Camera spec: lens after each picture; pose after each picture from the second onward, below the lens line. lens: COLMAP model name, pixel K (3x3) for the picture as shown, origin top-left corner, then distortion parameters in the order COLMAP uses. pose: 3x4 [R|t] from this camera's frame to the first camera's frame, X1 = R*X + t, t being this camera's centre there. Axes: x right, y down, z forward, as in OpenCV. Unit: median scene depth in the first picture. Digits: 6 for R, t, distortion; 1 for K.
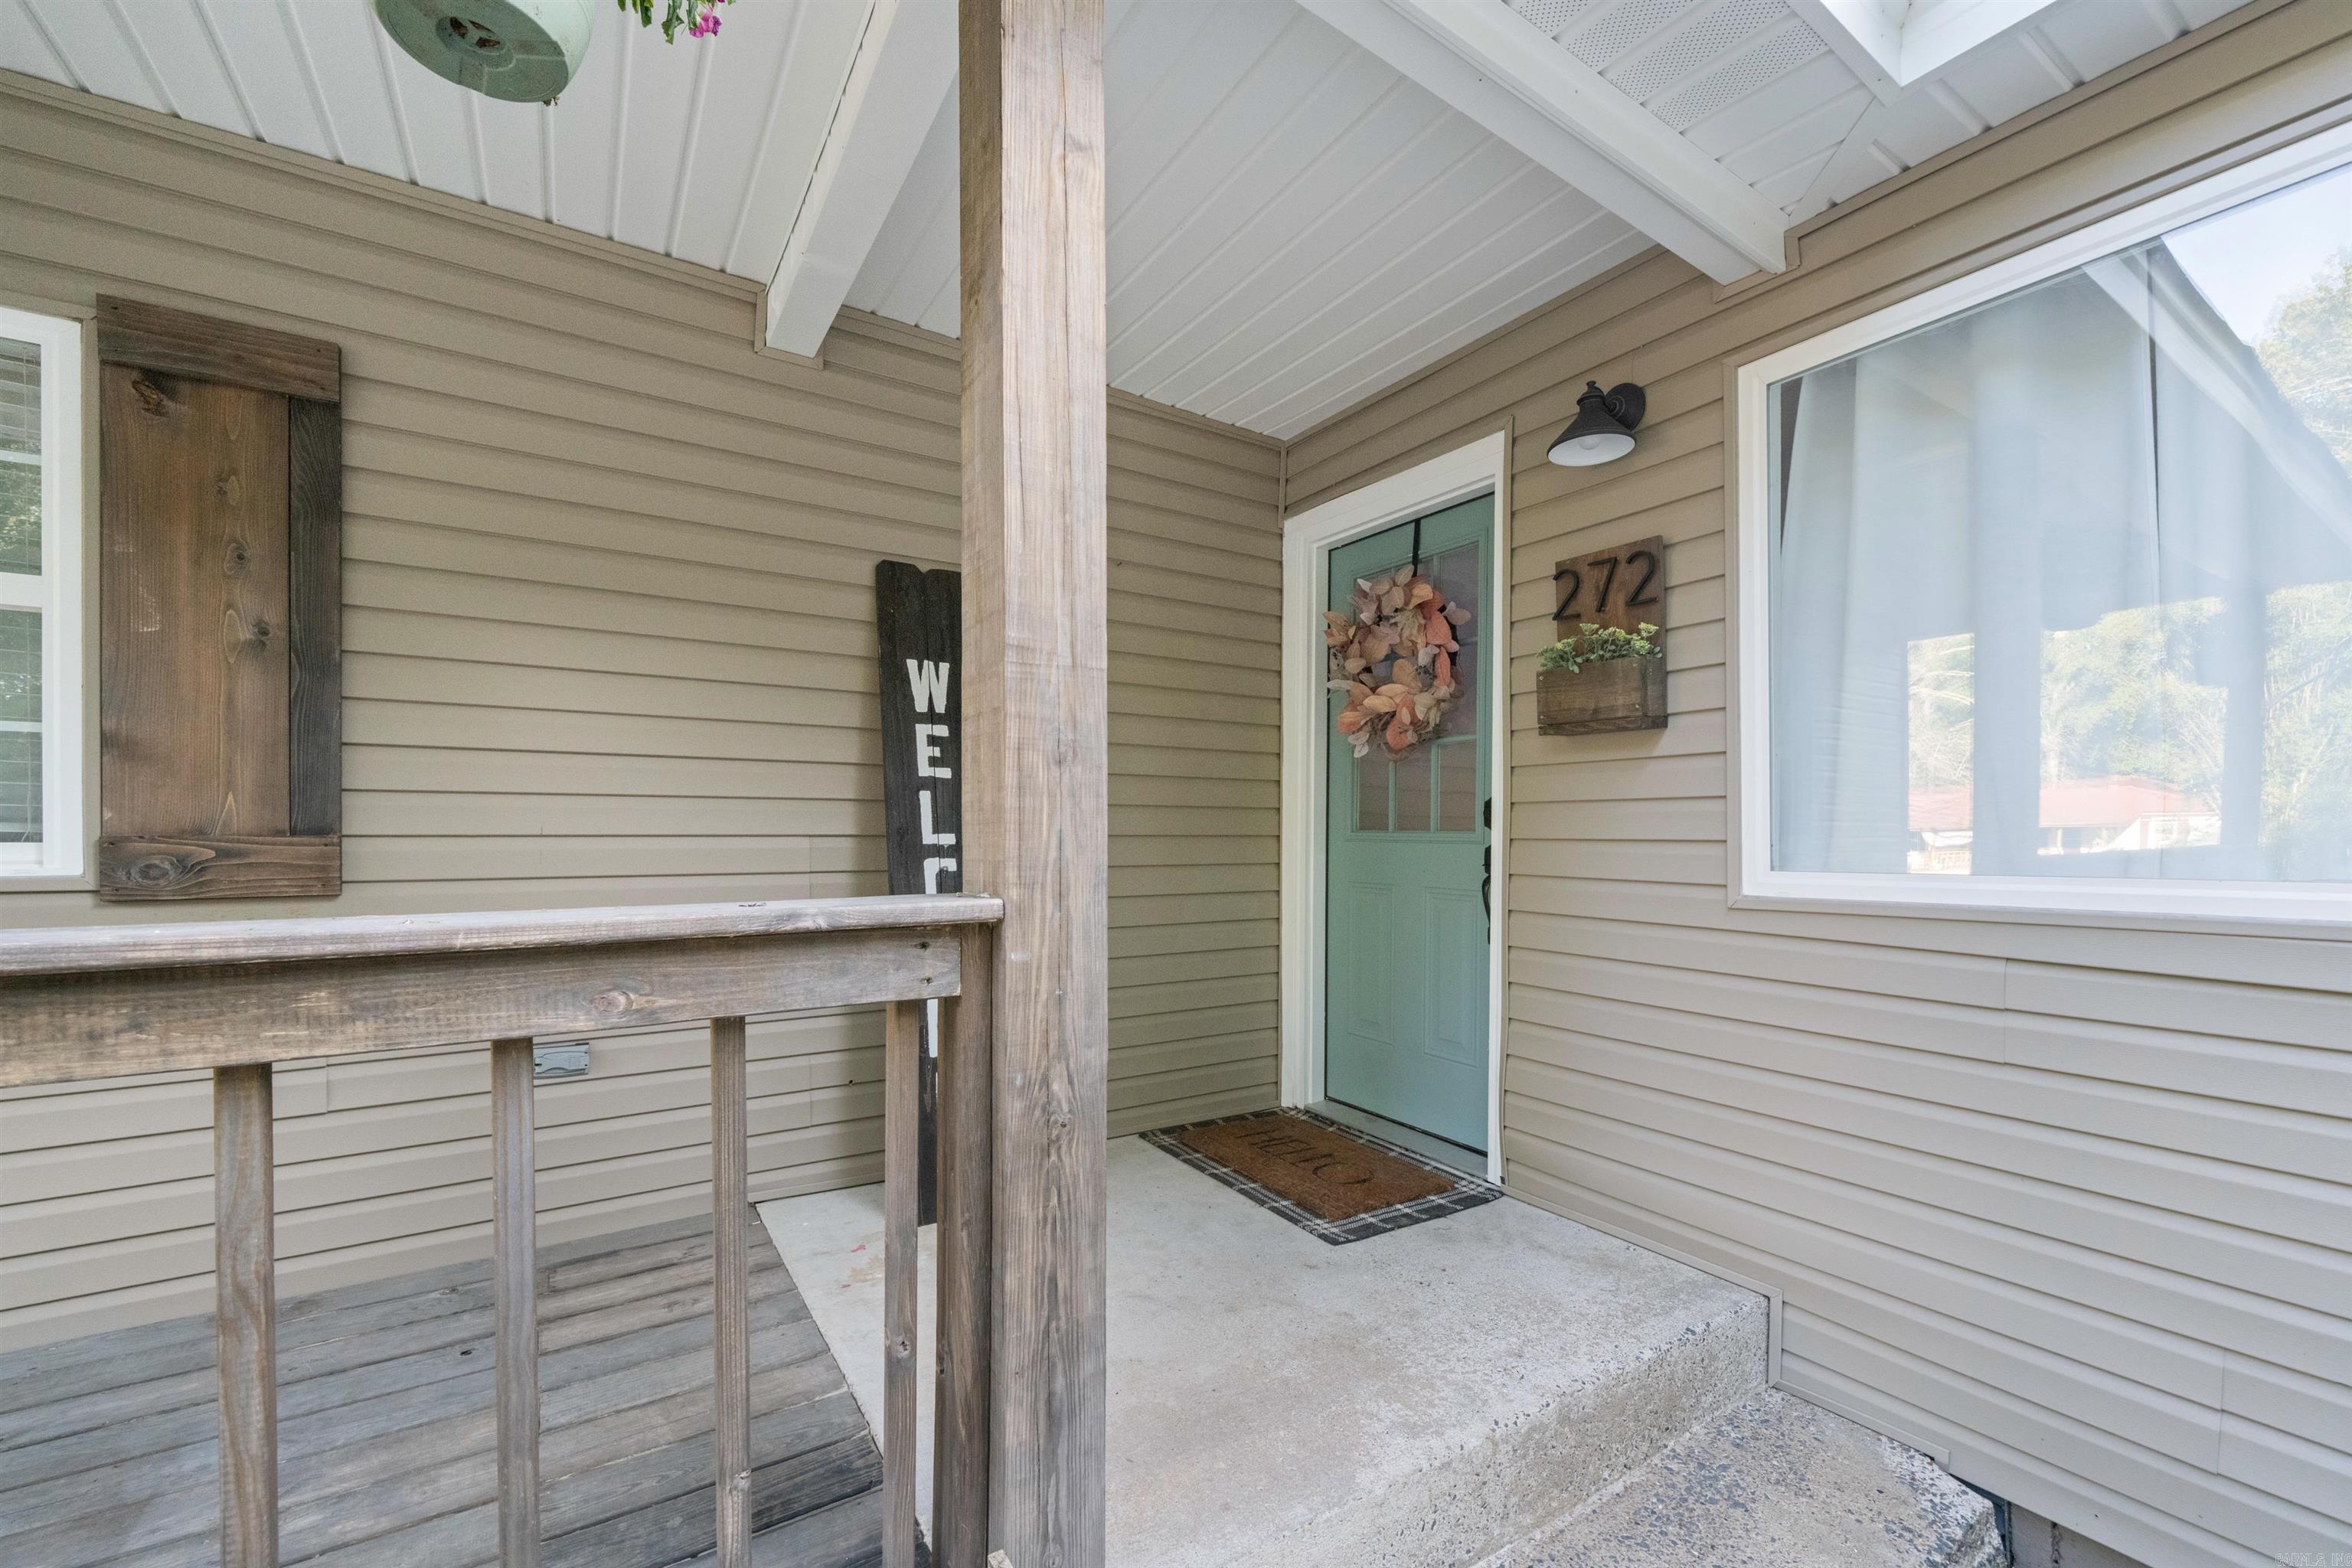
lens RADIAL K [[941.5, 0, 1177.8], [0, 941.5, 800.6], [0, 0, 1]] dist [0.000028, 0.000400]
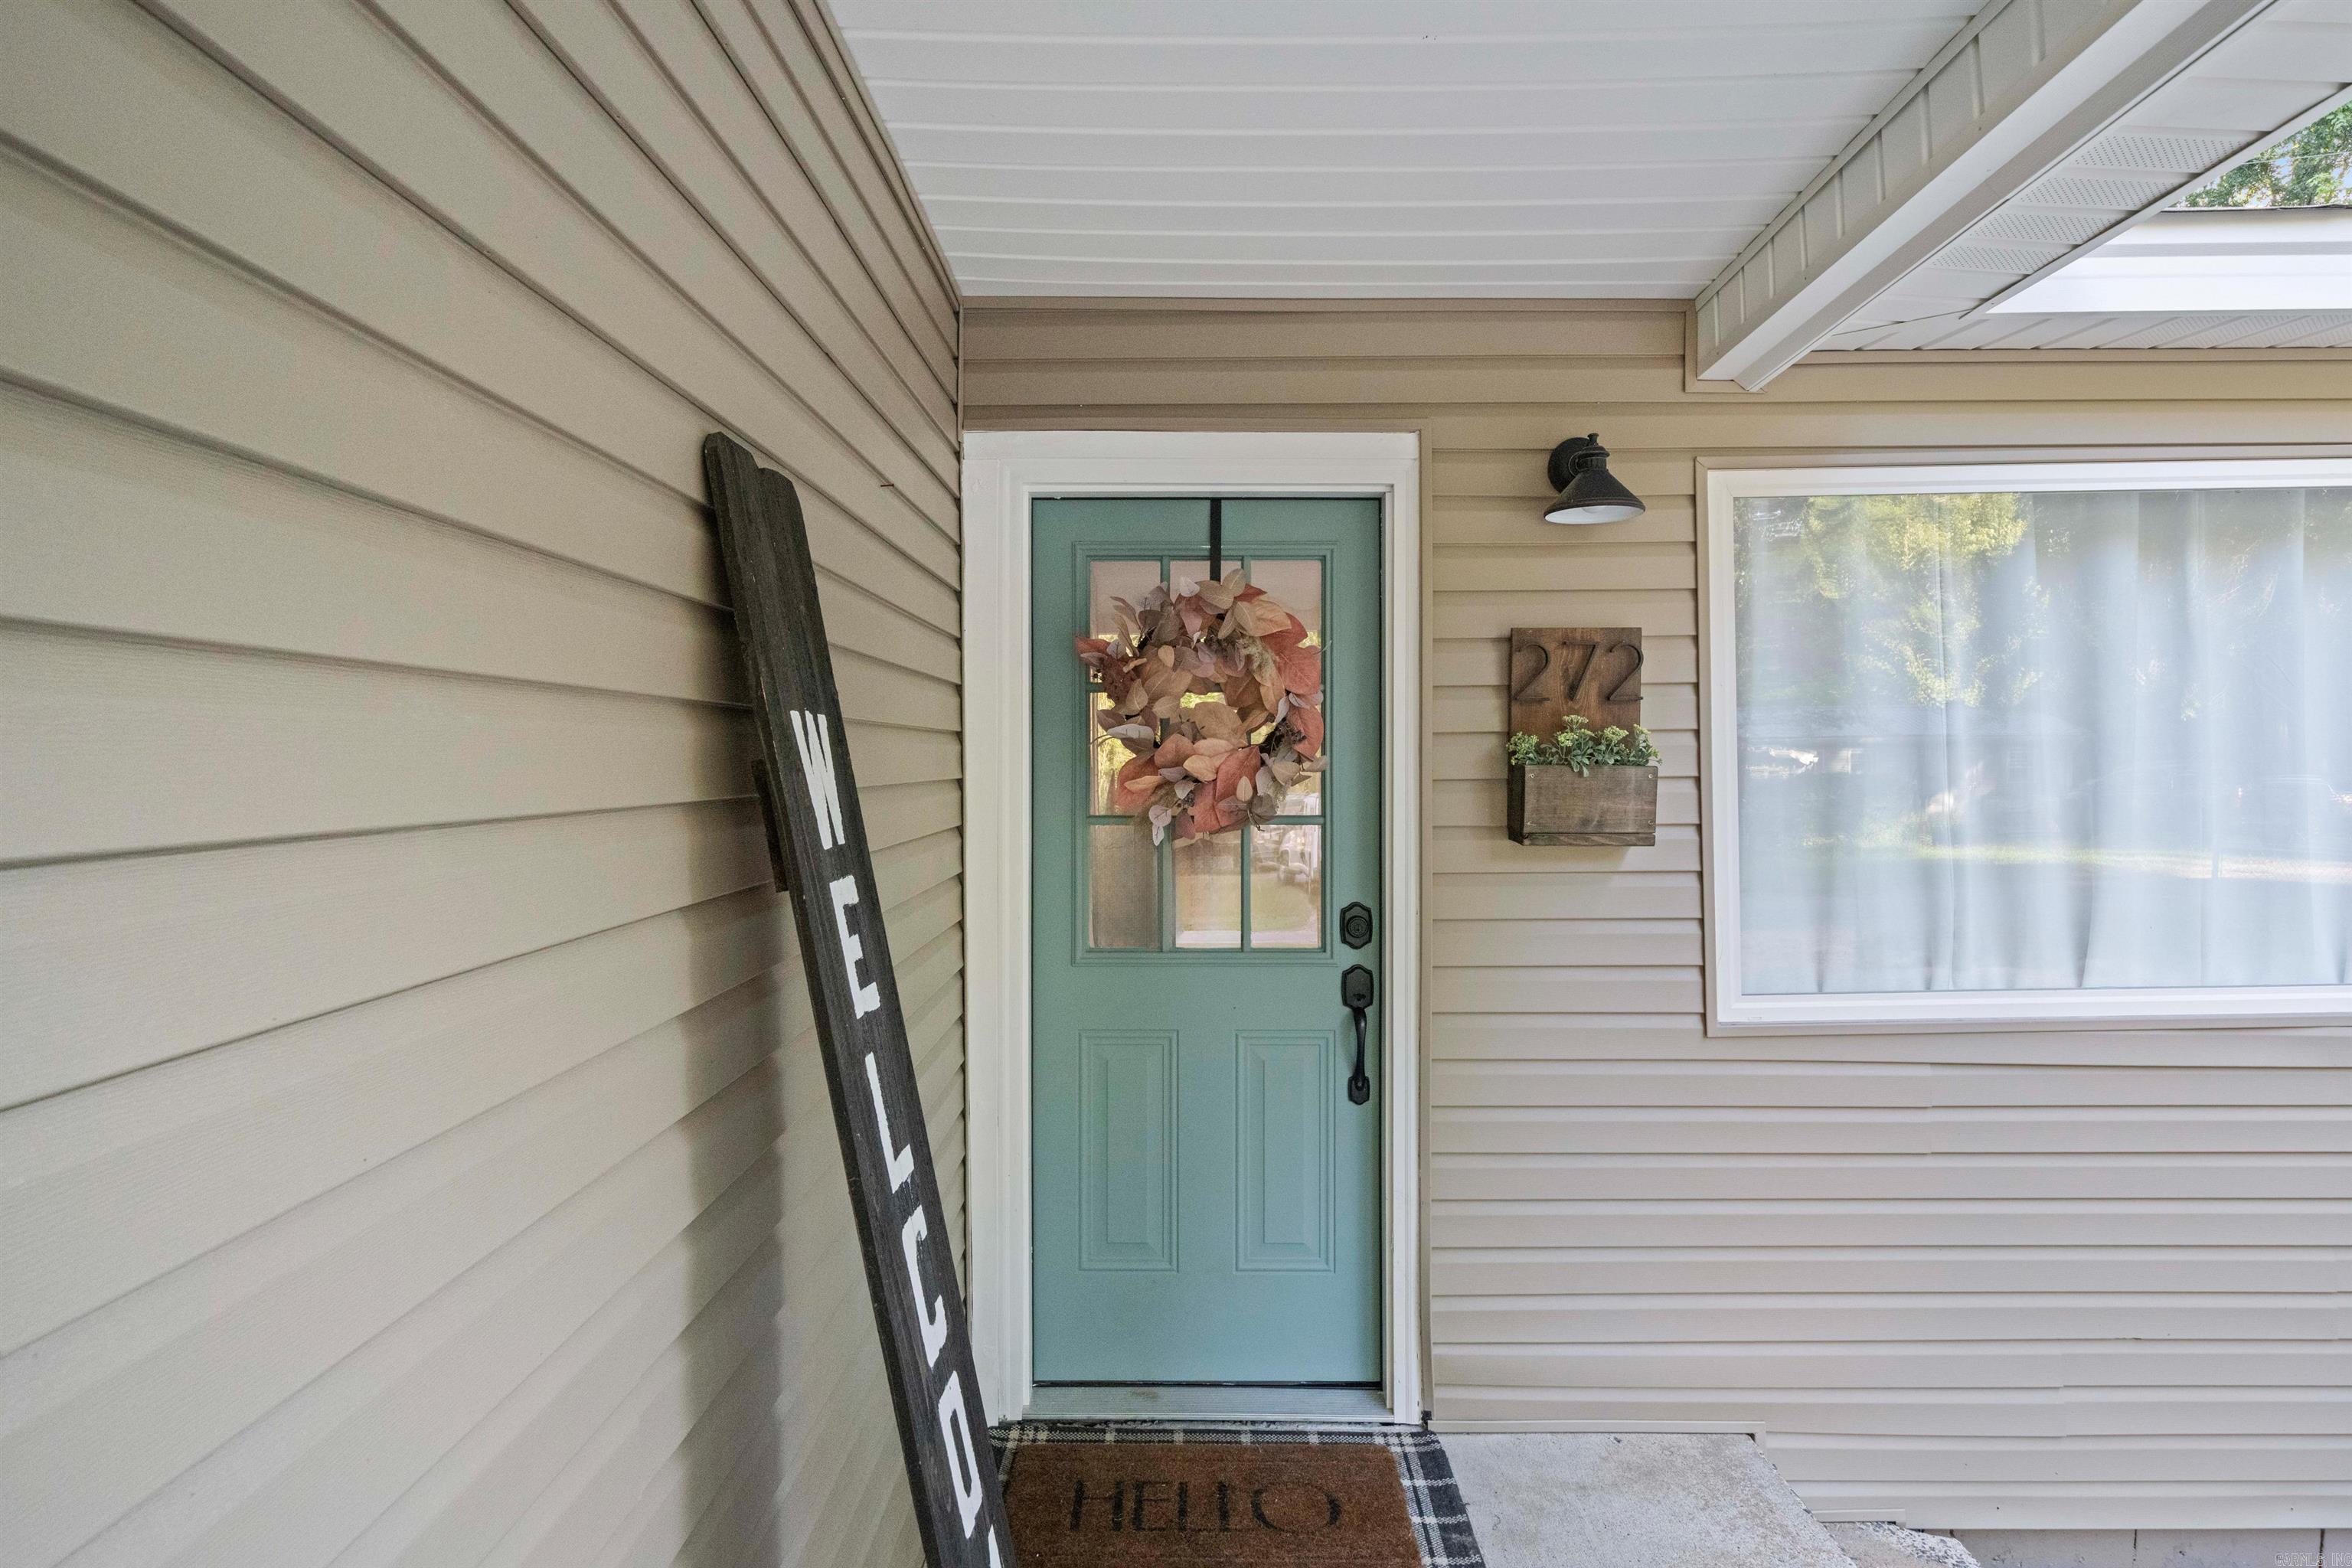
lens RADIAL K [[1277.4, 0, 1175.6], [0, 1277.4, 735.8], [0, 0, 1]] dist [0.004198, 0.000455]
pose [[0.555656, 0.013066, 0.831310, -0.635929], [-0.018621, 0.999821, -0.003268, -0.142412], [-0.831204, -0.013664, 0.555800, 0.590804]]
